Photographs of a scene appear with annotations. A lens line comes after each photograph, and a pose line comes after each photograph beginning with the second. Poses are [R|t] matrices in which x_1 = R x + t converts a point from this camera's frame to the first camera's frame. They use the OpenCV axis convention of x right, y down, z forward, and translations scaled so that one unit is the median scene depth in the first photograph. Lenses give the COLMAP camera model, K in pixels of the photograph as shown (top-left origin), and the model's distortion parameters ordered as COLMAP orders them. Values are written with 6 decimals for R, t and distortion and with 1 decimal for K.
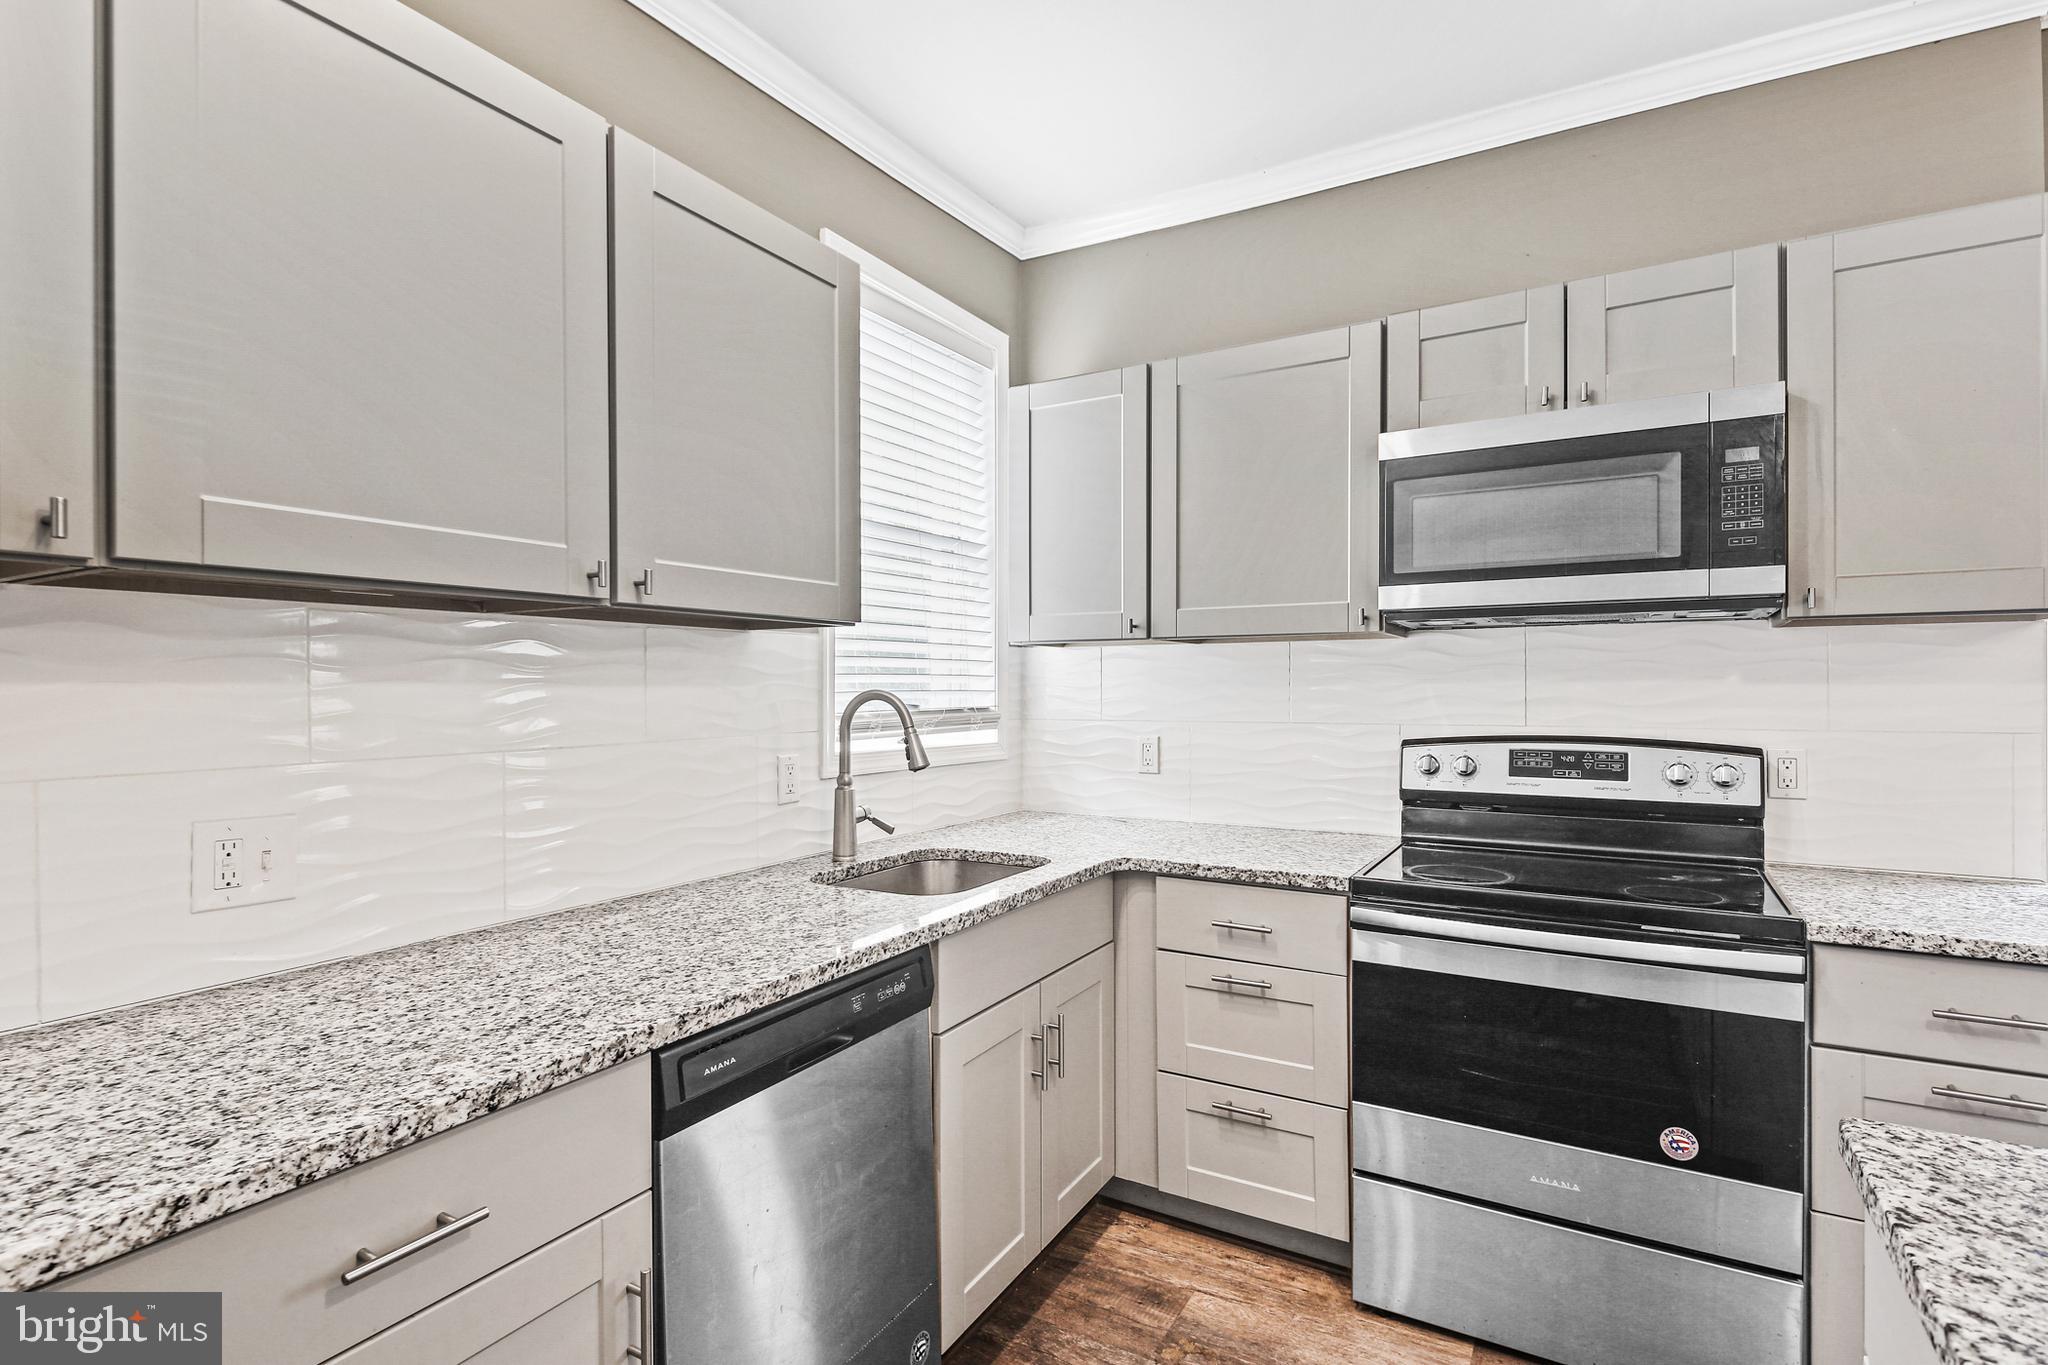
lens RADIAL K [[991.4, 0, 1003.9], [0, 991.4, 698.4], [0, 0, 1]] dist [0.003352, -0.000268]
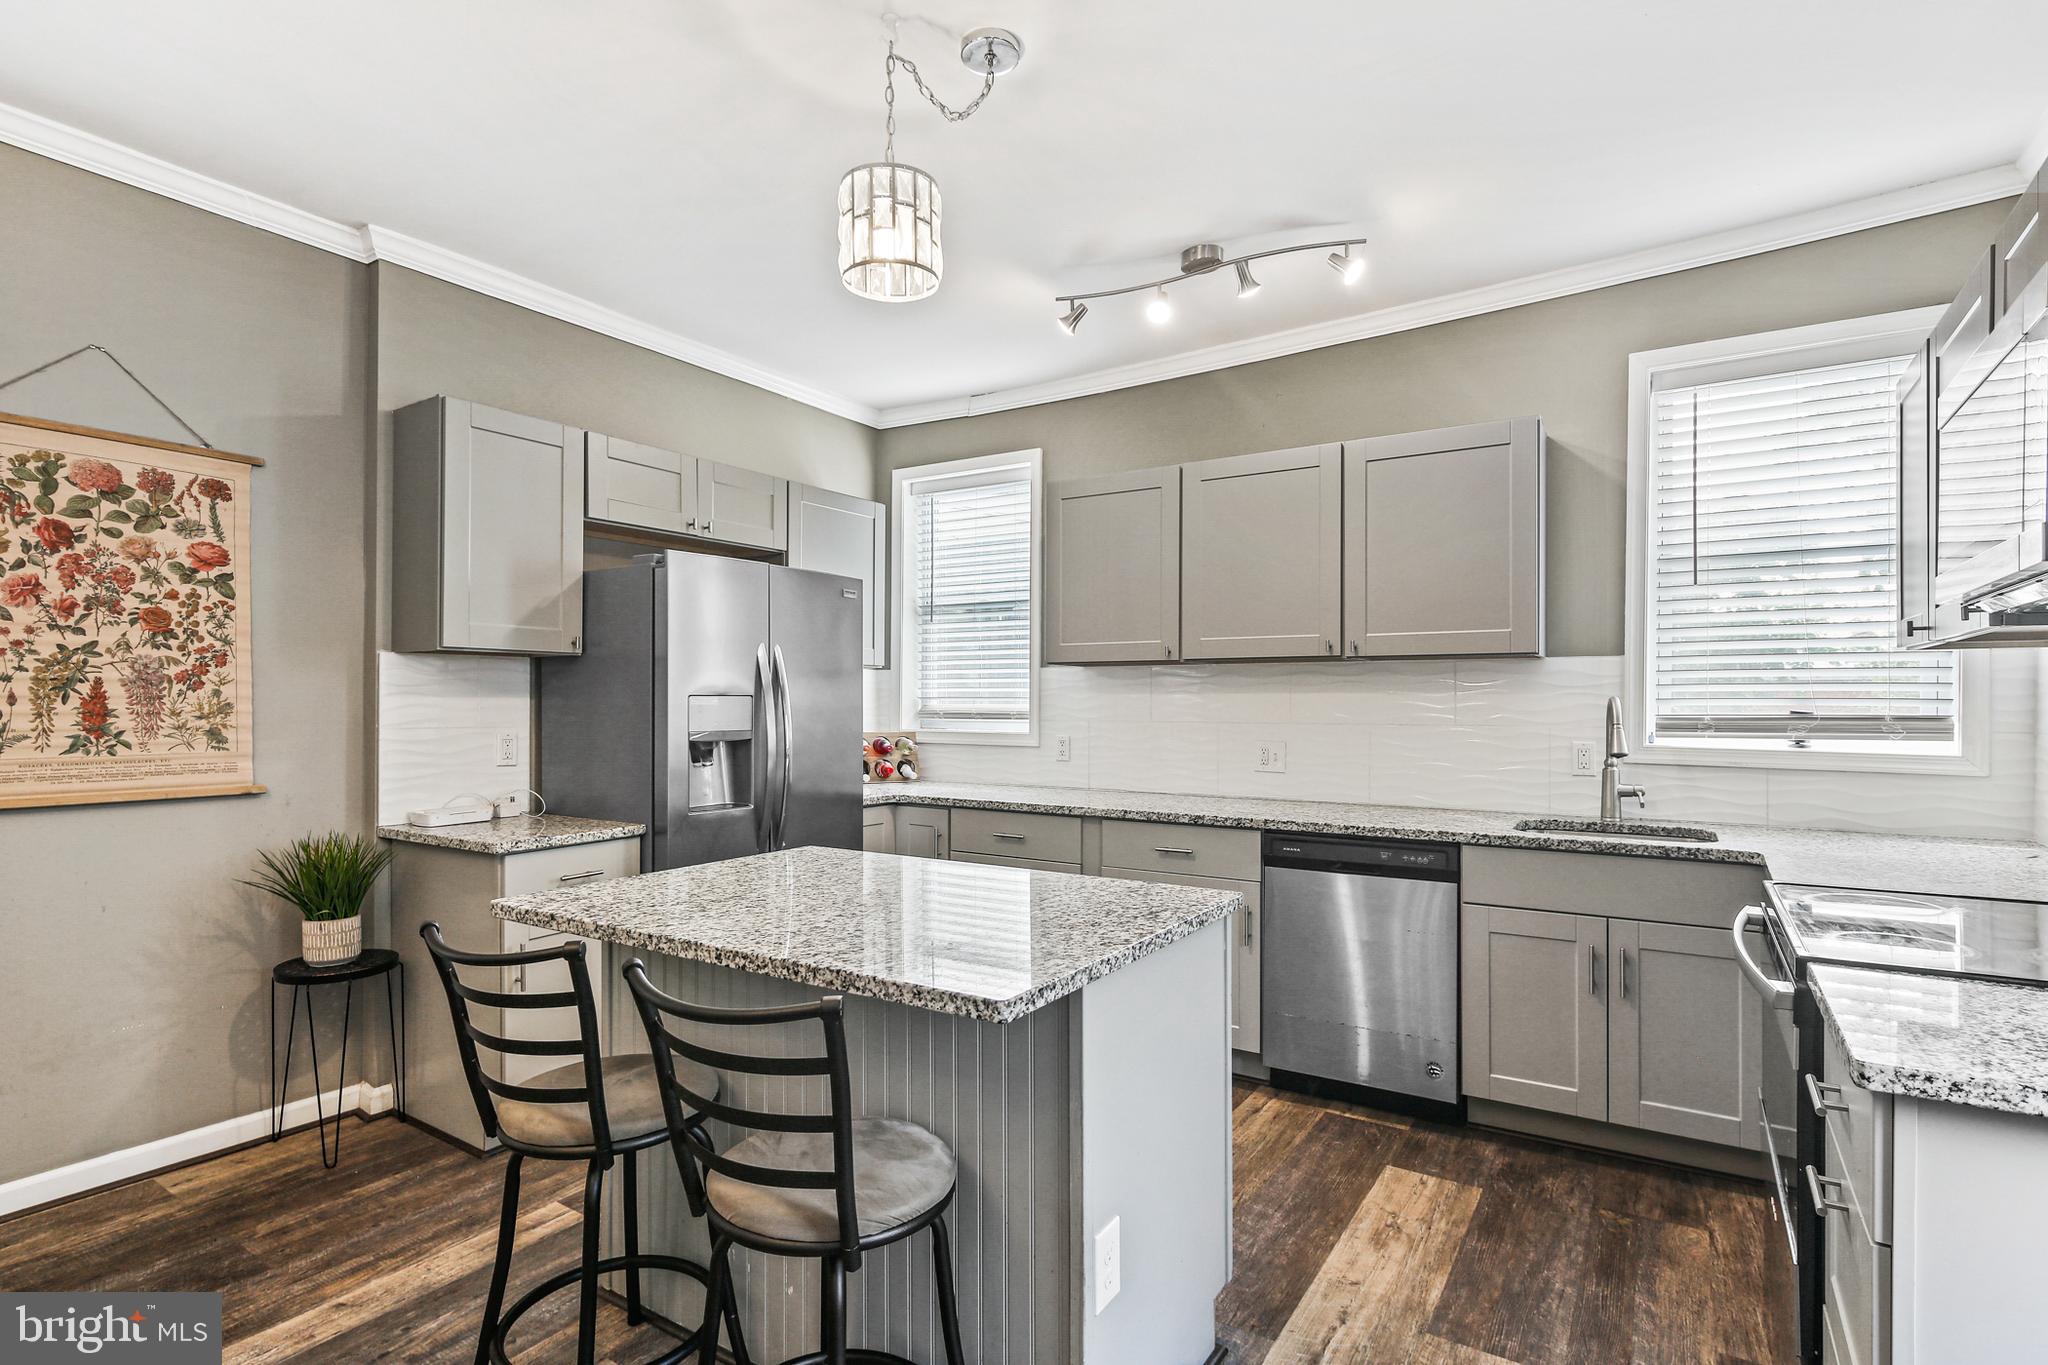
lens RADIAL K [[1046.6, 0, 1030.1], [0, 1046.6, 687.6], [0, 0, 1]] dist [0.002017, -0.000049]
pose [[-0.023664, -0.001299, -0.999719, 1.448137], [-0.010356, 0.999946, -0.001055, -0.012964], [0.999666, 0.010328, -0.023676, 0.257066]]
